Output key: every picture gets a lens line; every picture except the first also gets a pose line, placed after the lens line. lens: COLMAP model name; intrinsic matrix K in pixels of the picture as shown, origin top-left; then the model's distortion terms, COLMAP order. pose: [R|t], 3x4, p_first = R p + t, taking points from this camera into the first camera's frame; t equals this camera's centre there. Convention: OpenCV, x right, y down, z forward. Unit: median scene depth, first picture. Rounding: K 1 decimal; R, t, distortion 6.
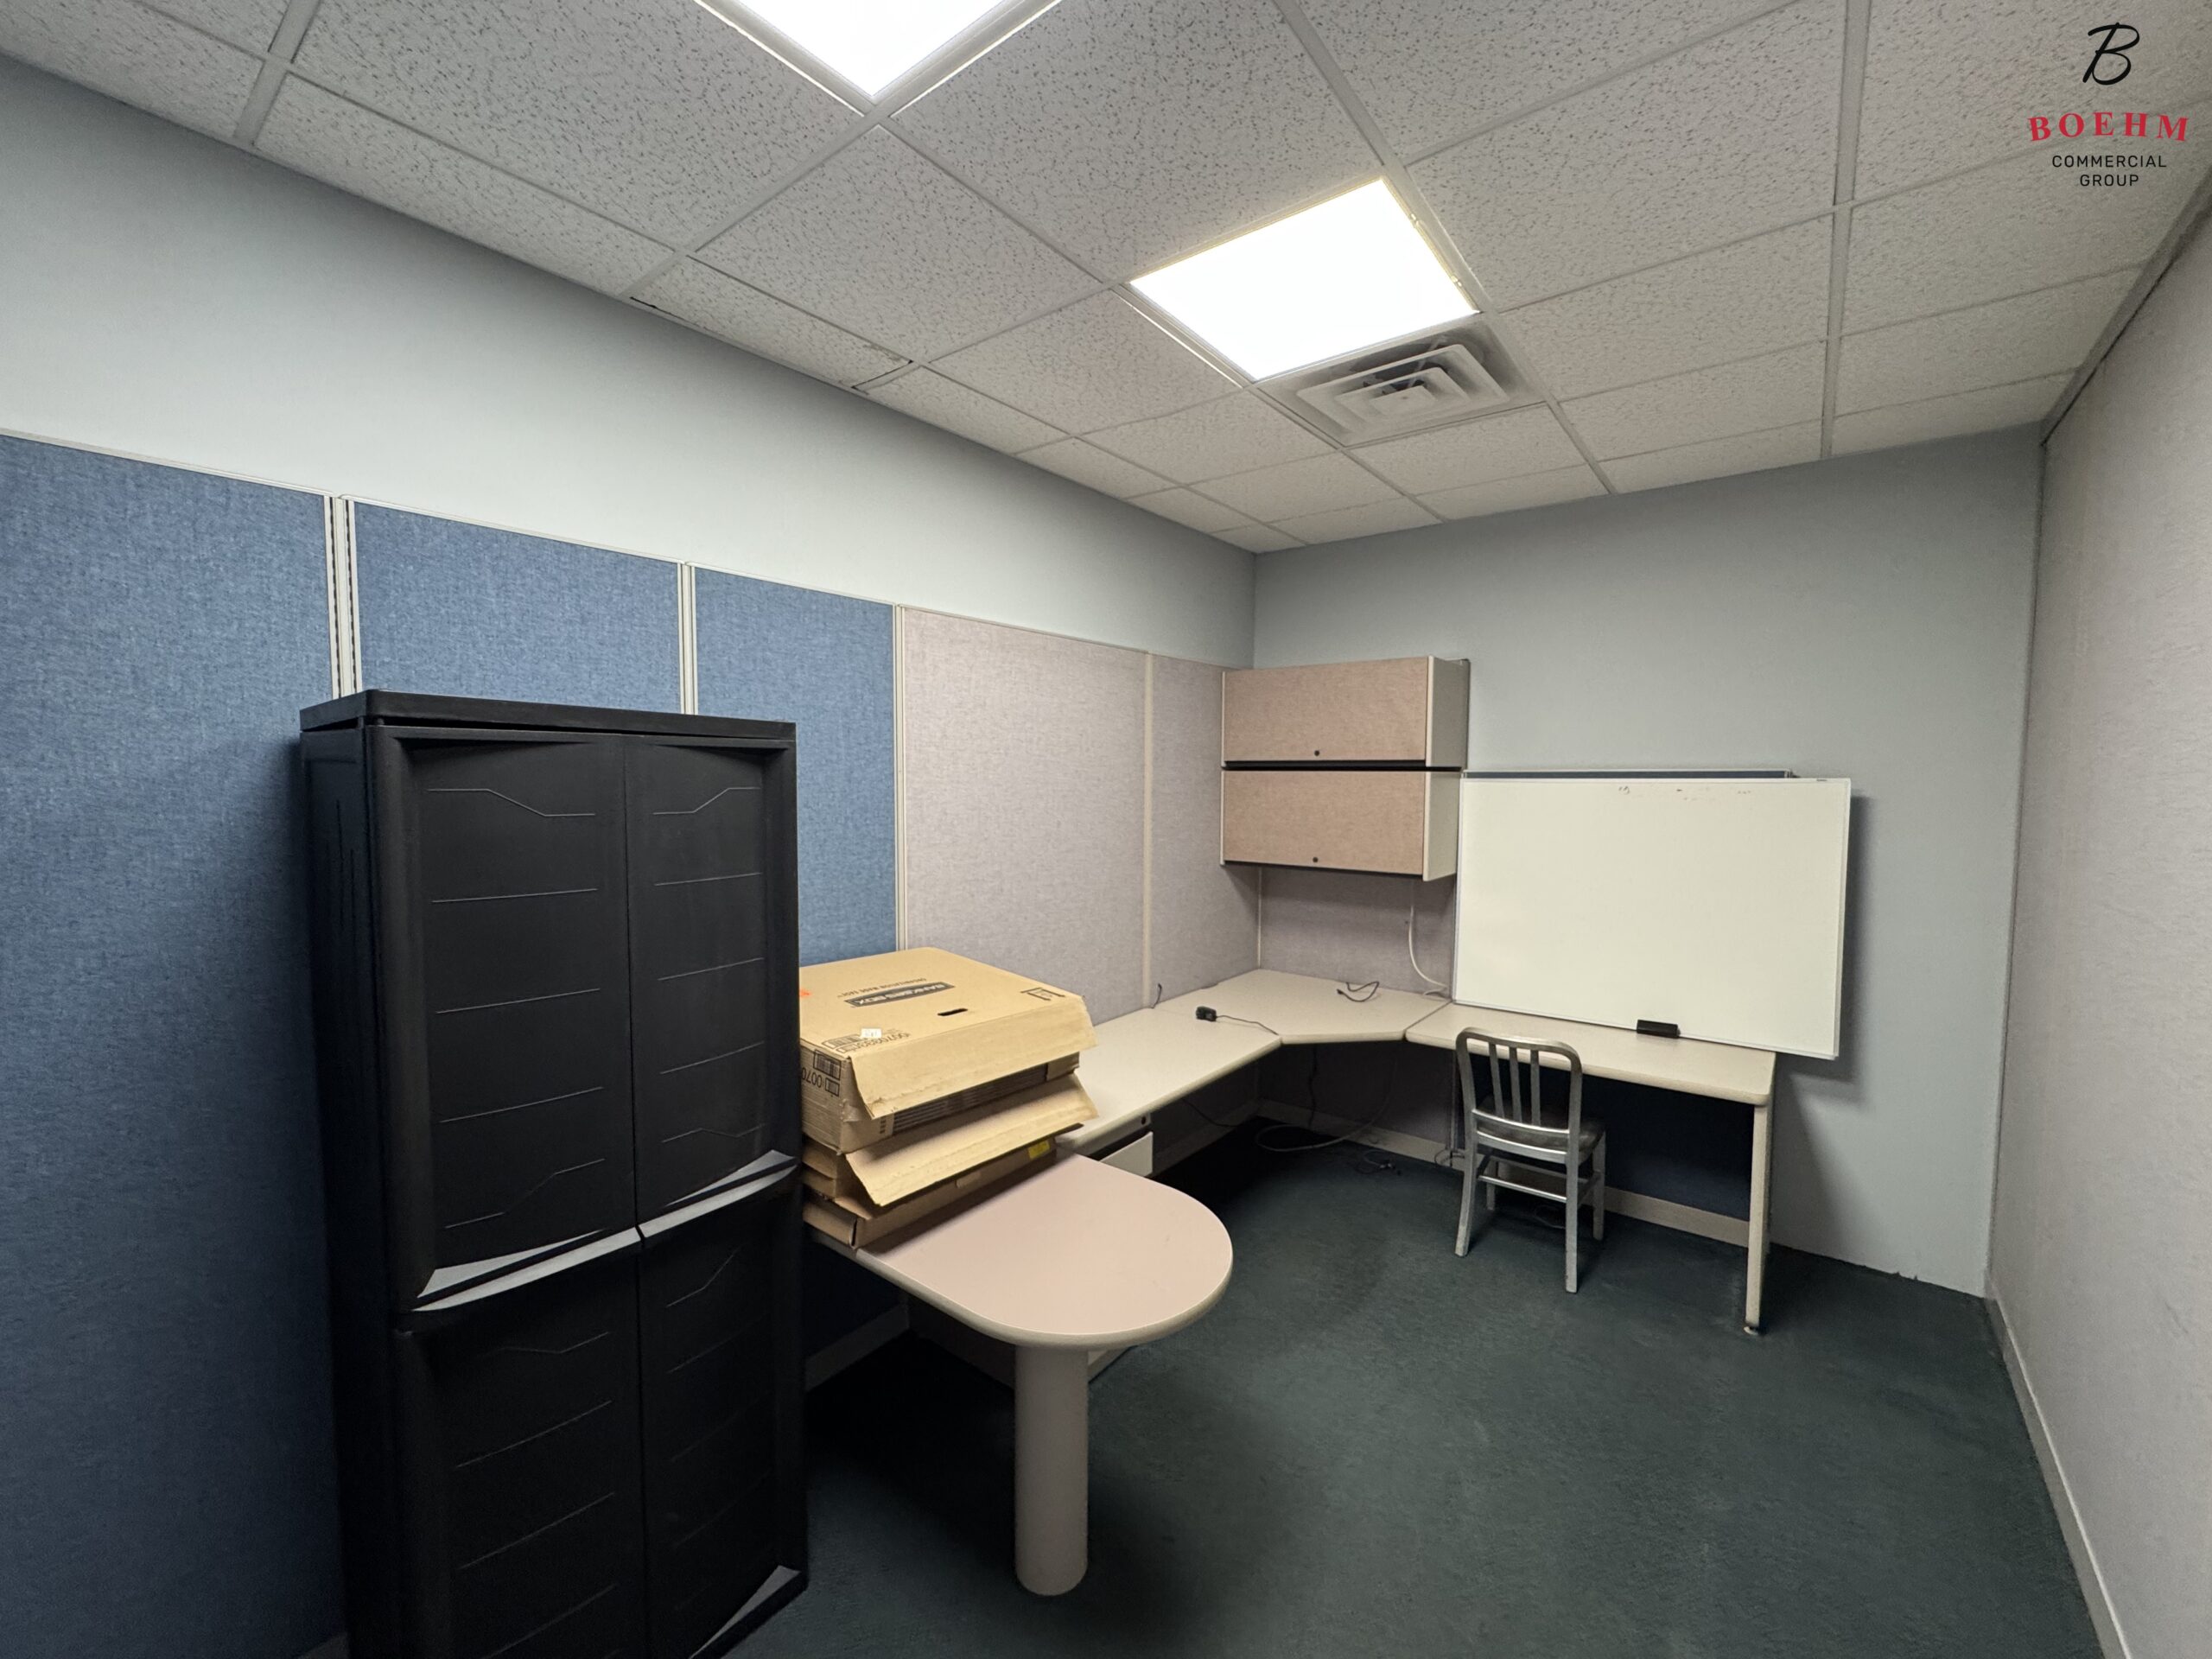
lens RADIAL K [[888.7, 0, 1106.1], [0, 888.7, 811.8], [0, 0, 1]] dist [-0.000923, -0.000618]
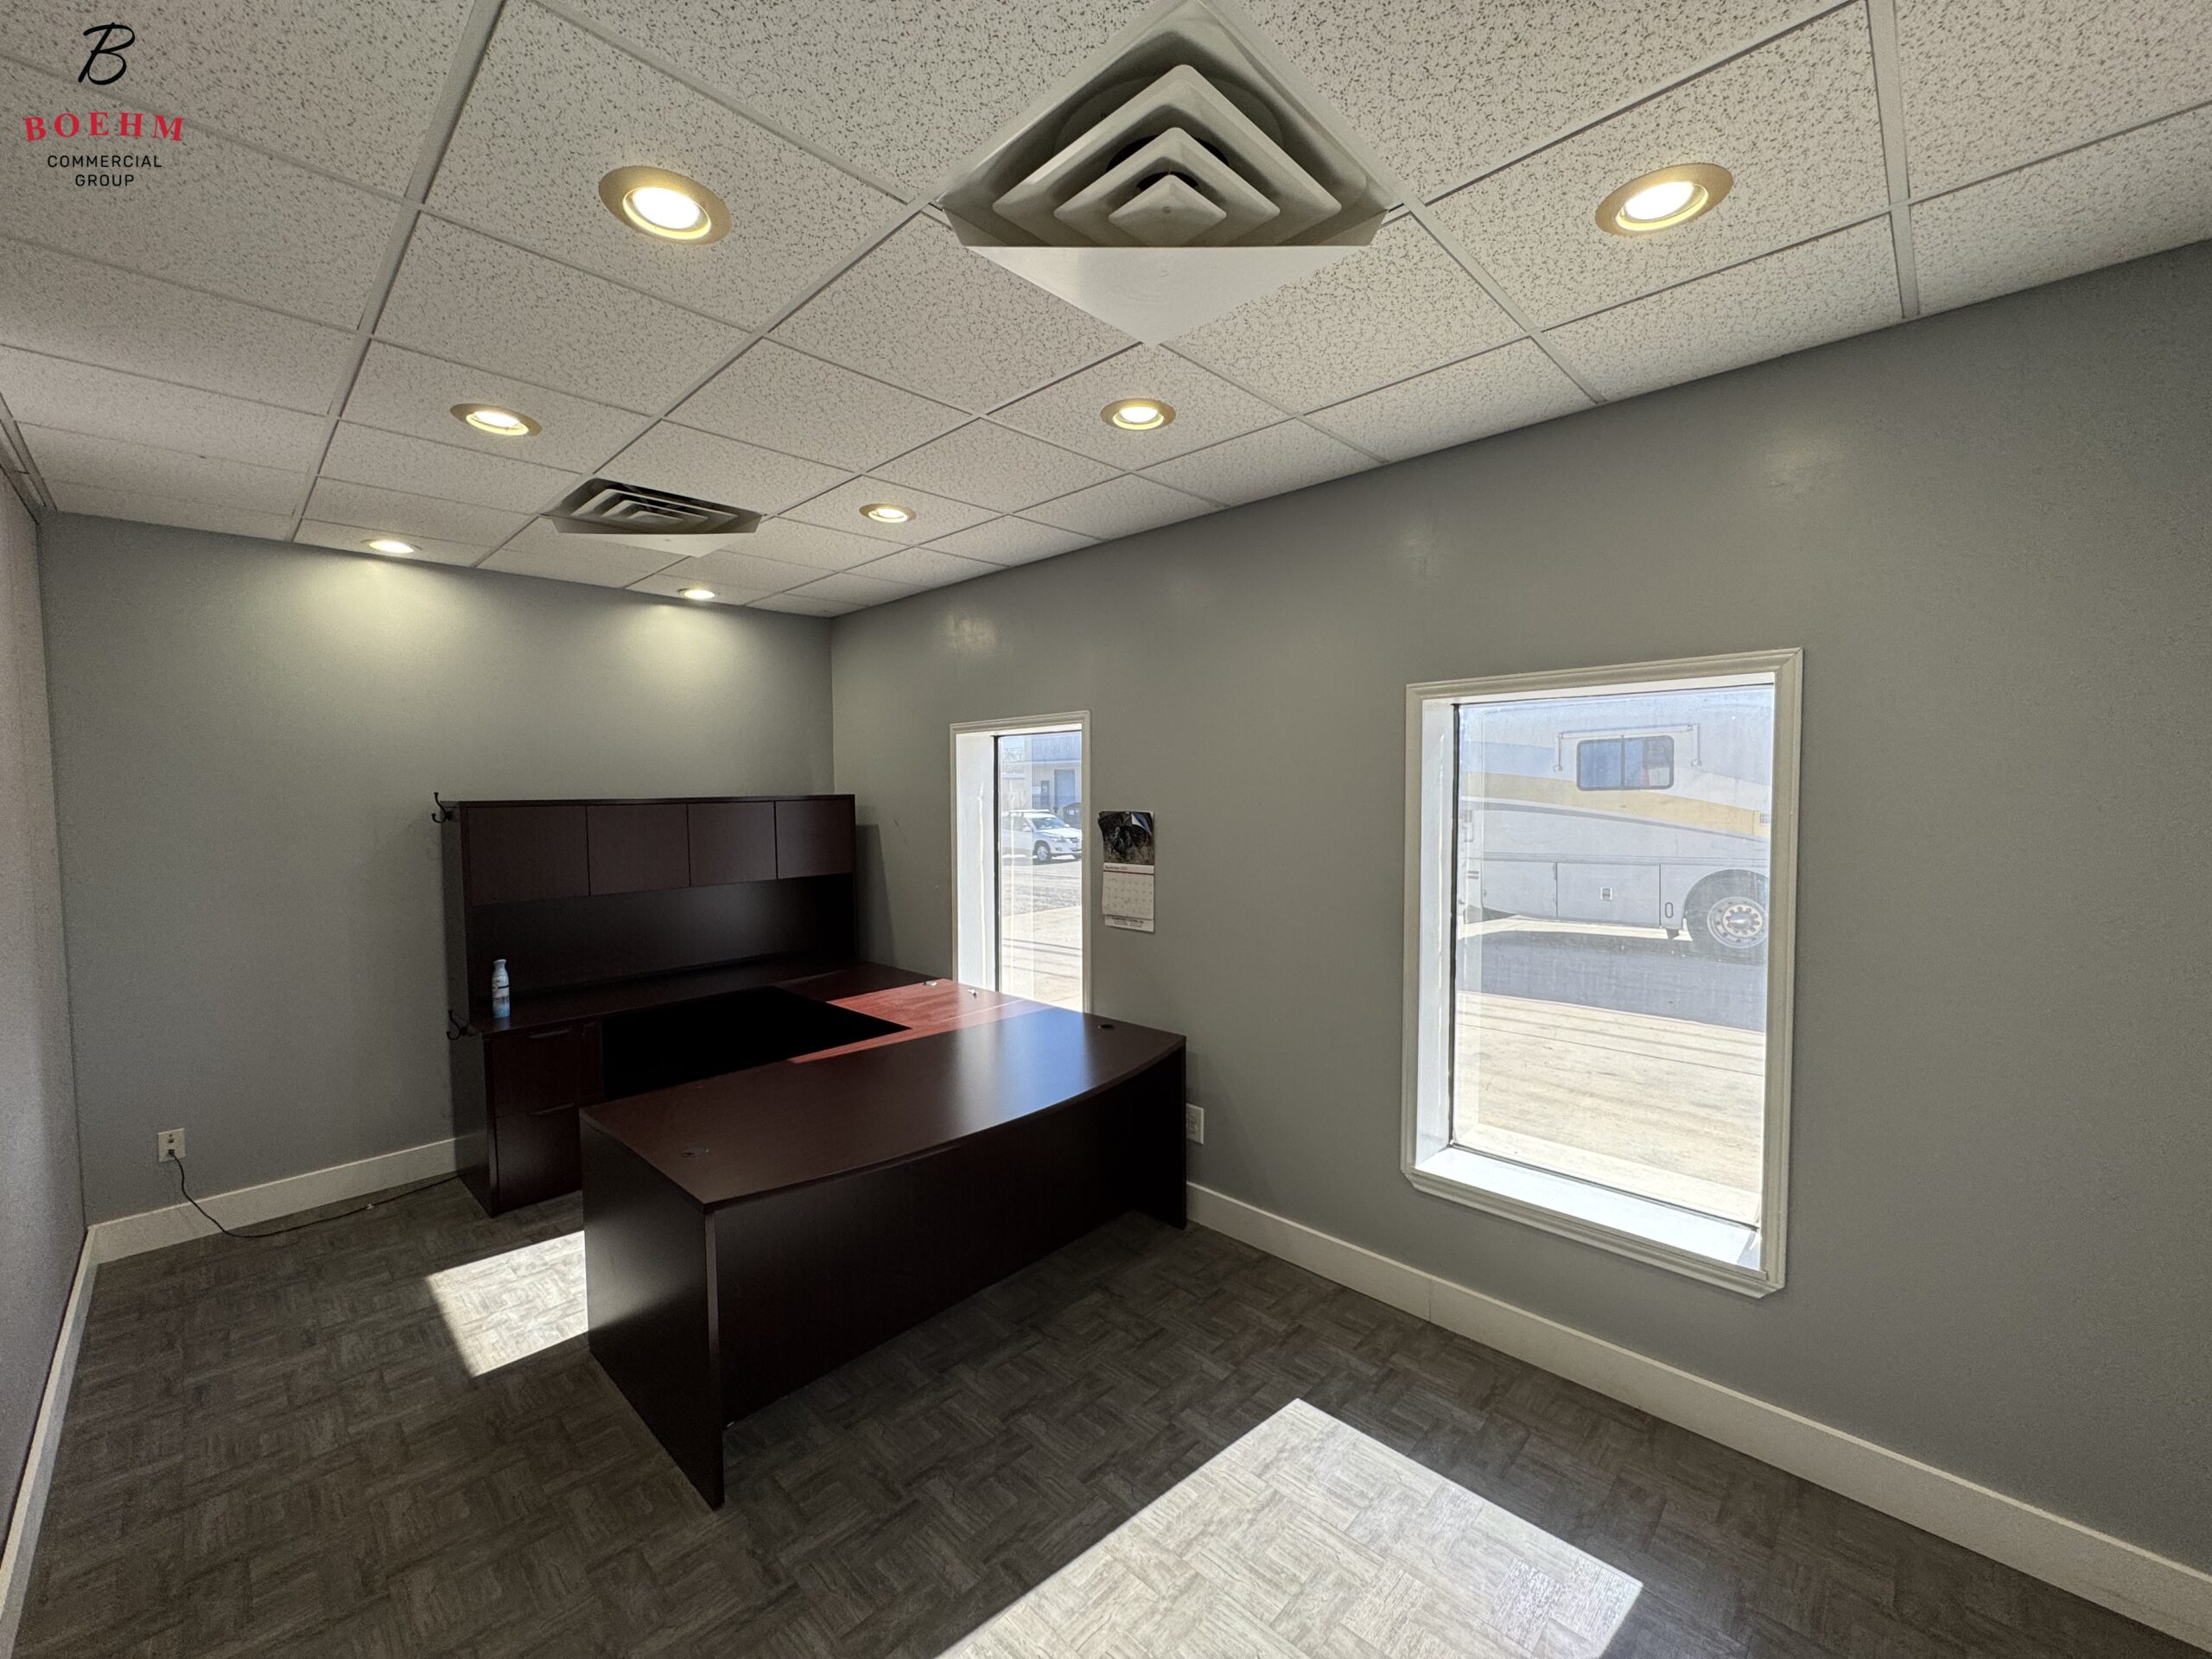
lens RADIAL K [[888.7, 0, 1097.7], [0, 888.7, 842.9], [0, 0, 1]] dist [-0.000923, -0.000618]
pose [[0.993892, -0.004946, -0.110244, 0.092735], [0.005324, 0.999981, 0.003137, 0.000461], [0.110226, -0.003704, 0.993900, -0.069658]]
